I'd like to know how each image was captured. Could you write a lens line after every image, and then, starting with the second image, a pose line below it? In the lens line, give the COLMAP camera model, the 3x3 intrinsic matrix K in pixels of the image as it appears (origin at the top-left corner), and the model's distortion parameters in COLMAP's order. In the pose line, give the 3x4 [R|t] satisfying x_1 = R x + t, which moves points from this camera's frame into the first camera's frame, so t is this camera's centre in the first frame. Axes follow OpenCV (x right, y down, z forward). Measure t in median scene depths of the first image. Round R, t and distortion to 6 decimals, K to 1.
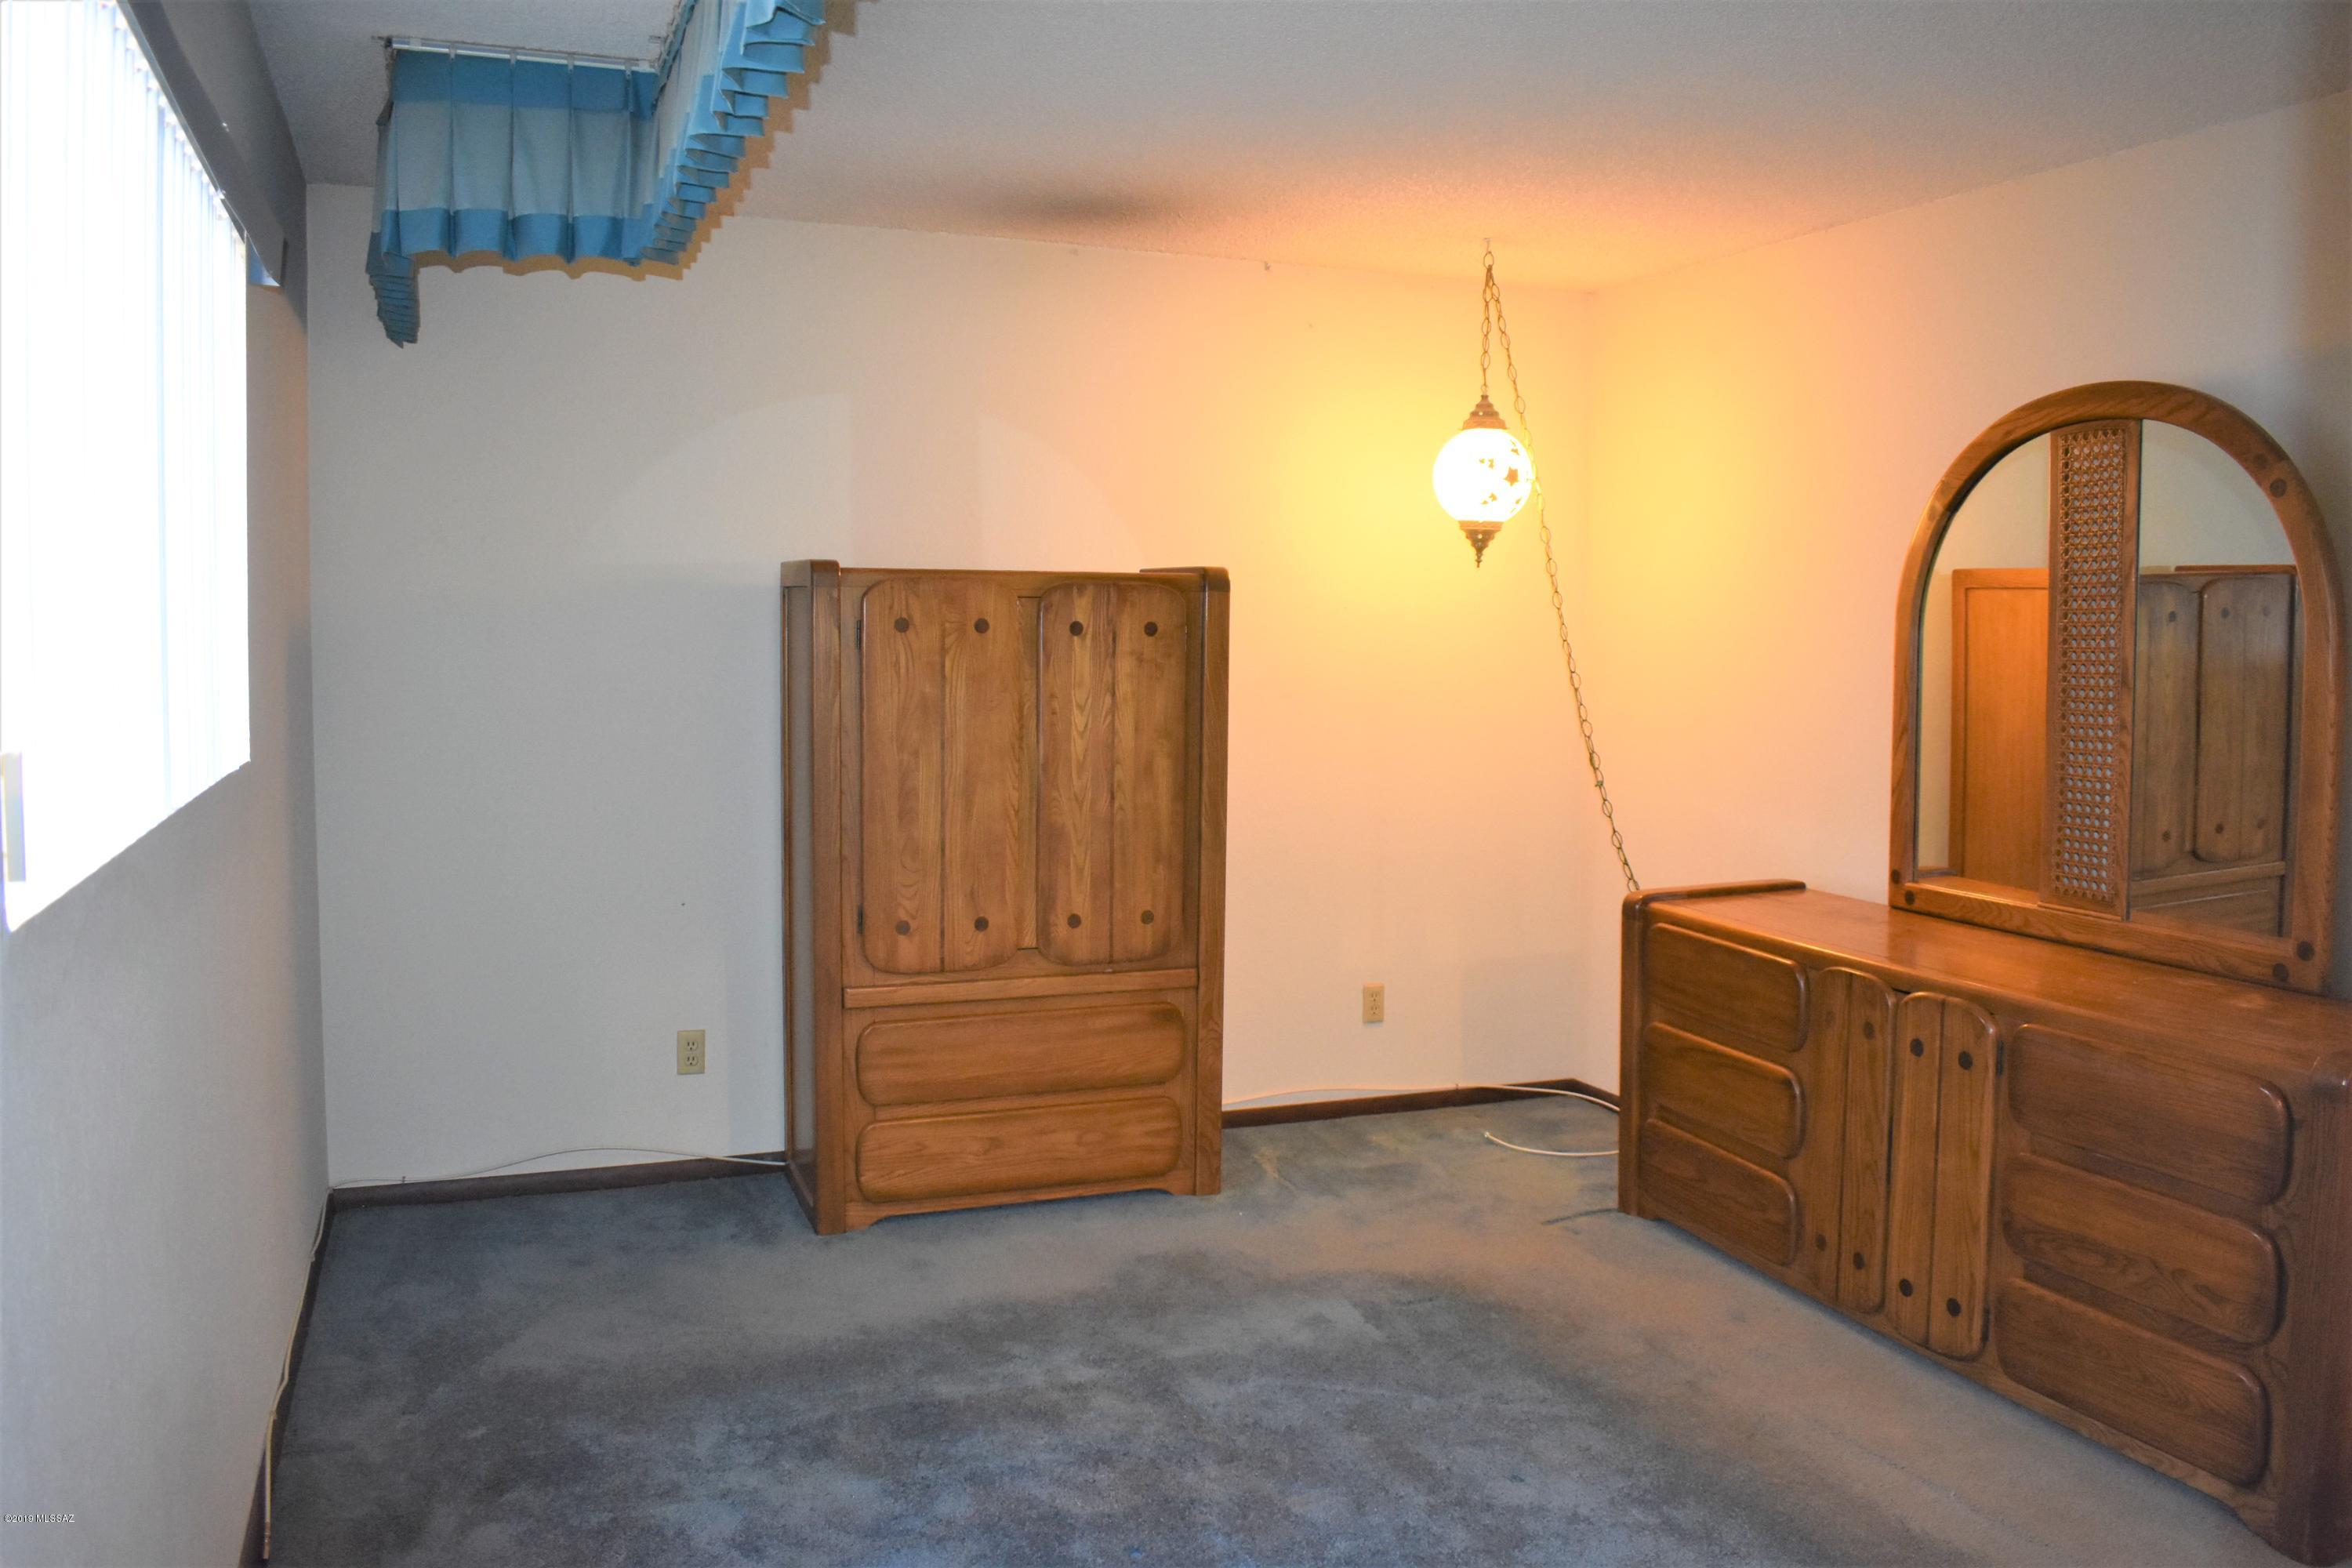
lens RADIAL K [[1860.9, 0, 1182.5], [0, 1860.9, 773.3], [0, 0, 1]] dist [-0.081400, 0.002905]
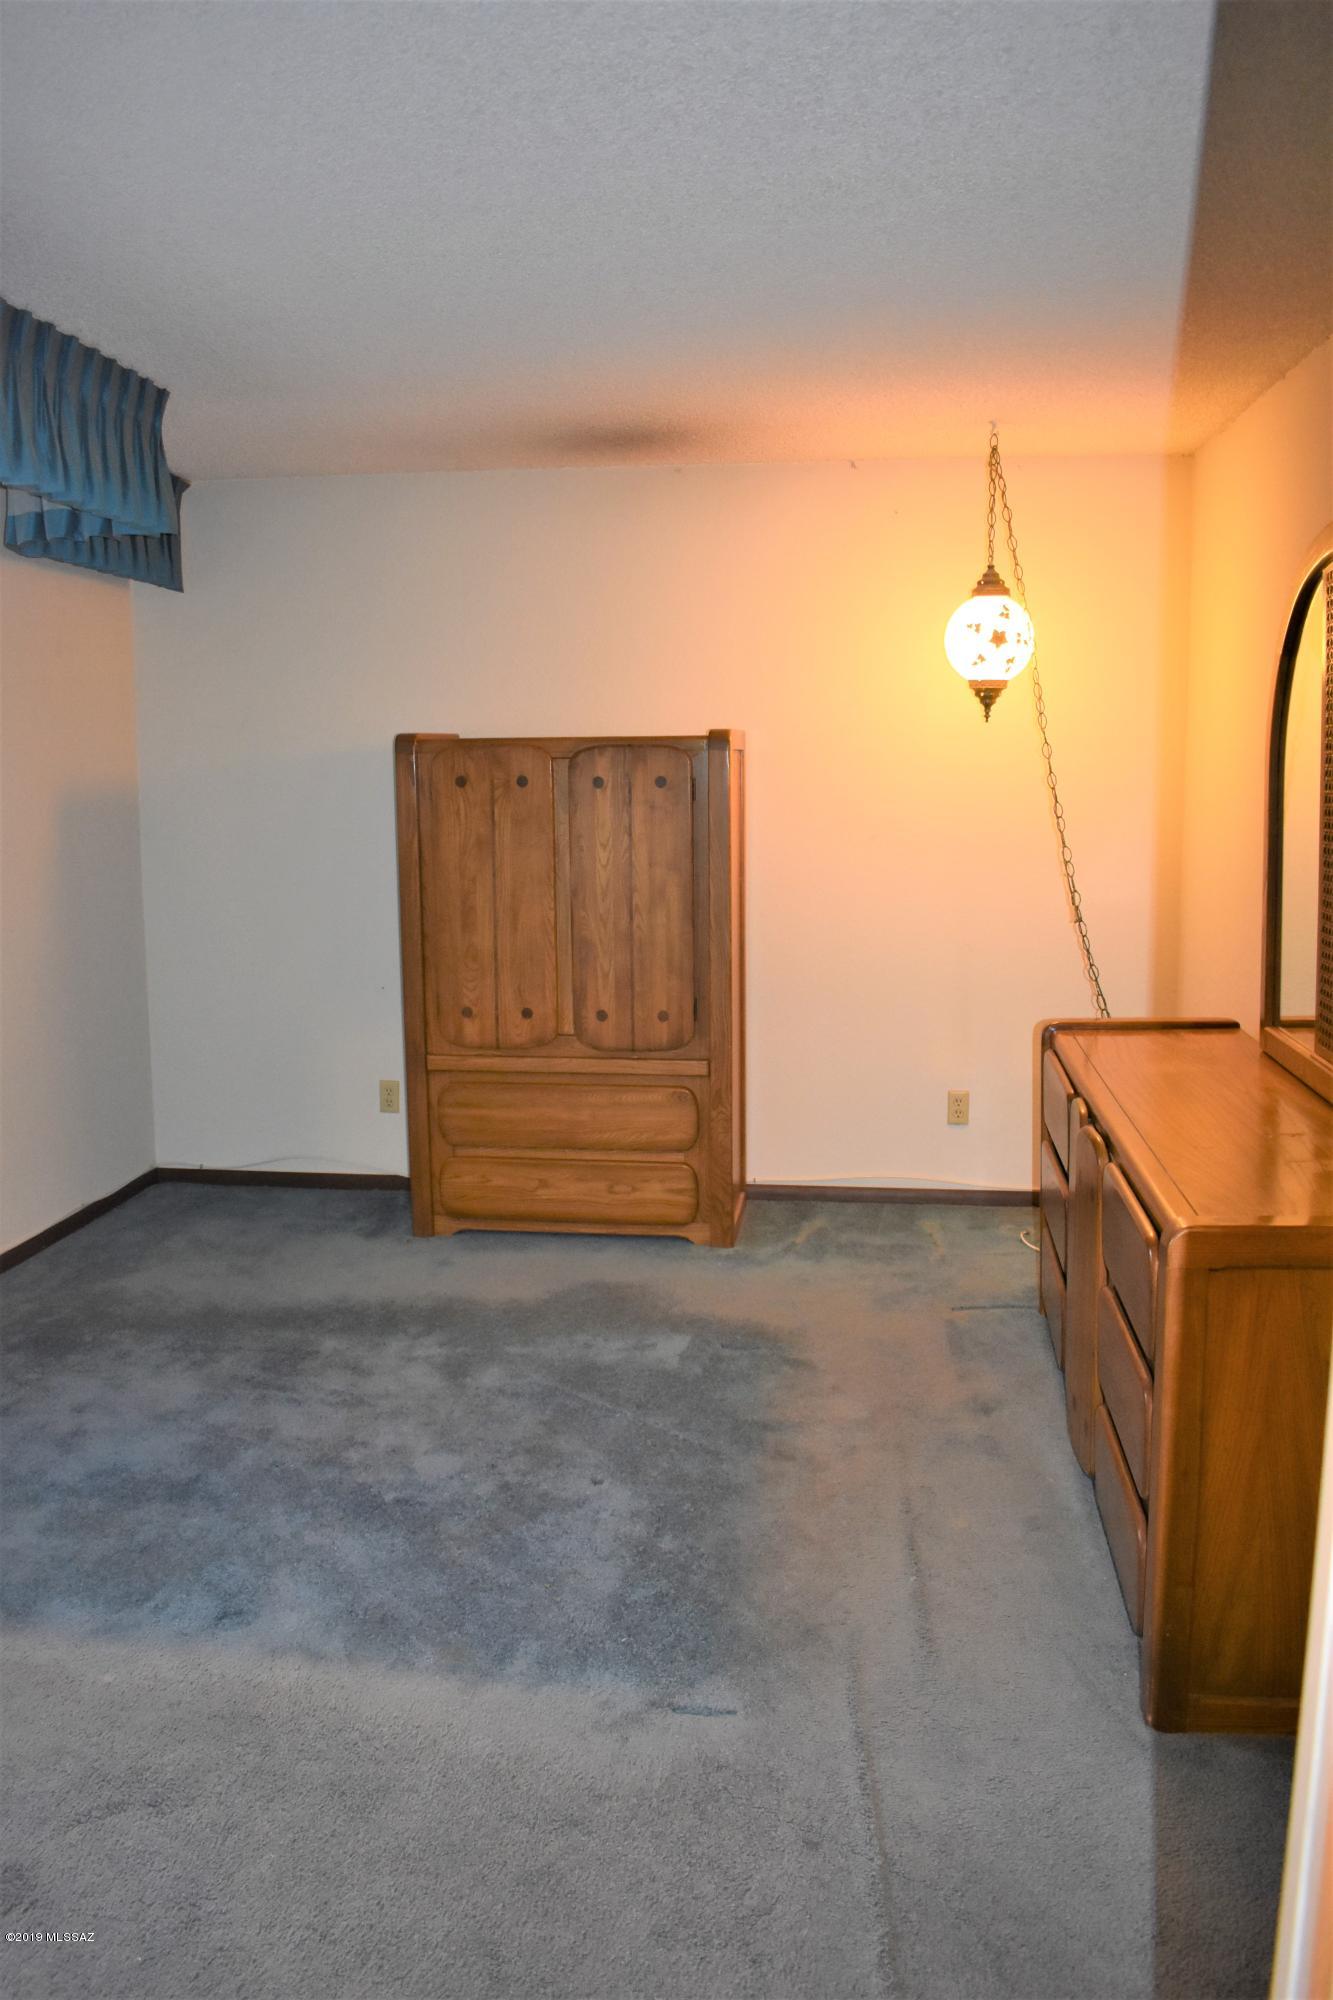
lens RADIAL K [[1582.4, 0, 674.6], [0, 1582.4, 999.3], [0, 0, 1]] dist [-0.081400, 0.002905]
pose [[0.878100, 0.053684, -0.475456, 0.497254], [-0.023701, 0.997346, 0.068838, -0.006597], [0.477890, -0.049178, 0.877042, 0.084886]]
